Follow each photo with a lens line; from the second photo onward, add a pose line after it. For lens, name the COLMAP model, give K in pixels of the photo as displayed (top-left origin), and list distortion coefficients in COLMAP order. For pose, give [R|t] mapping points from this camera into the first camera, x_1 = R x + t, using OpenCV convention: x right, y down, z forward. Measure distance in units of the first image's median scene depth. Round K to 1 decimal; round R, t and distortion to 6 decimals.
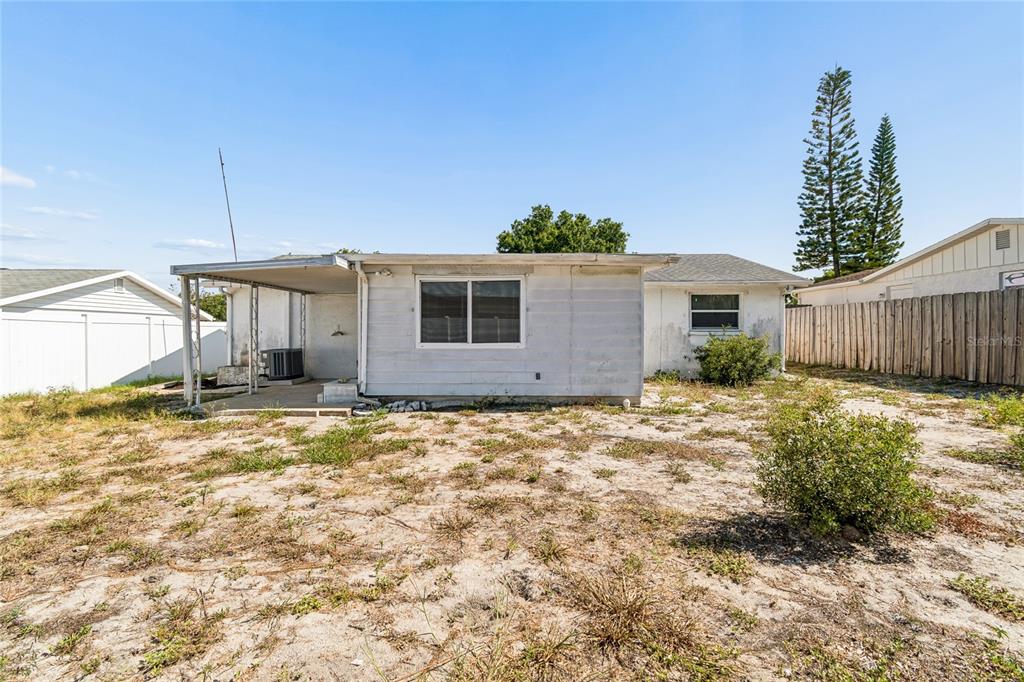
lens RADIAL K [[455.7, 0, 508.9], [0, 455.7, 338.5], [0, 0, 1]] dist [0.001308, -0.000152]
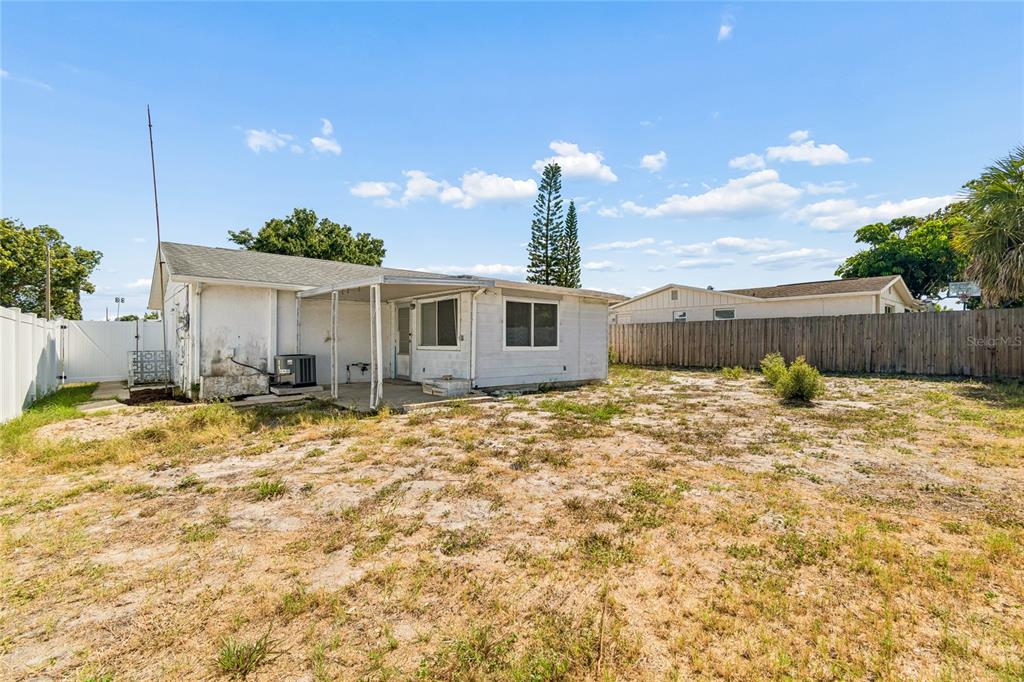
lens RADIAL K [[454.5, 0, 502.3], [0, 454.5, 345.4], [0, 0, 1]] dist [0.001954, 0.000864]
pose [[0.757317, 0.000272, 0.653047, -0.733552], [0.003278, 0.999986, -0.004218, 0.008452], [-0.653039, 0.005335, 0.757306, -0.006507]]
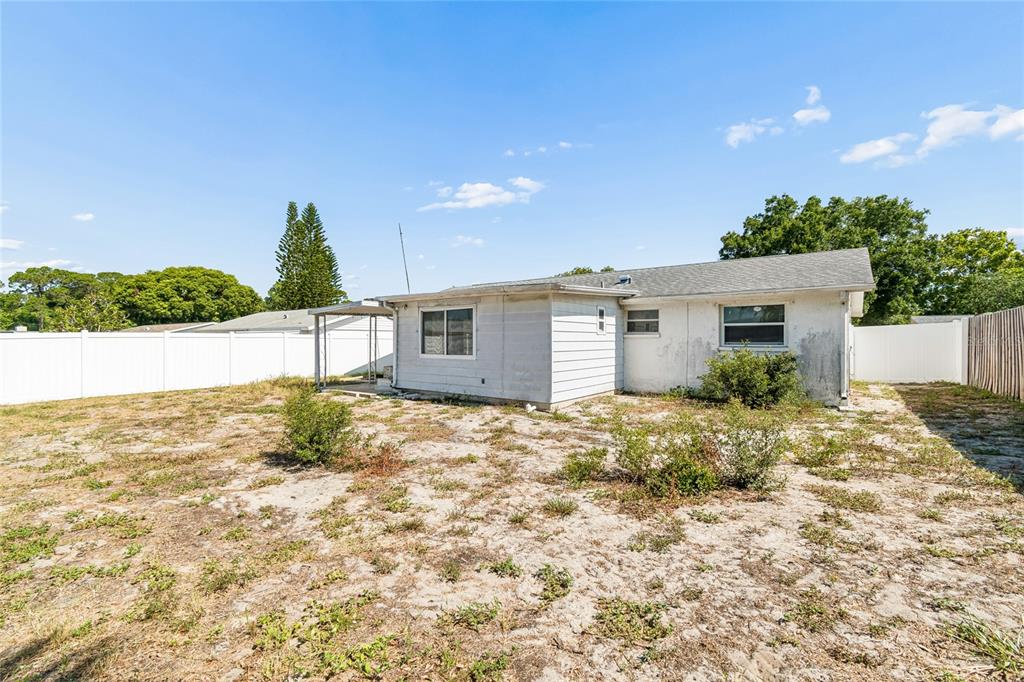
lens RADIAL K [[454.5, 0, 502.3], [0, 454.5, 345.4], [0, 0, 1]] dist [0.001954, 0.000864]
pose [[0.798342, 0.008285, -0.602147, 0.603943], [-0.009987, 0.999950, 0.000518, -0.014240], [0.602121, 0.005599, 0.798385, -0.004239]]
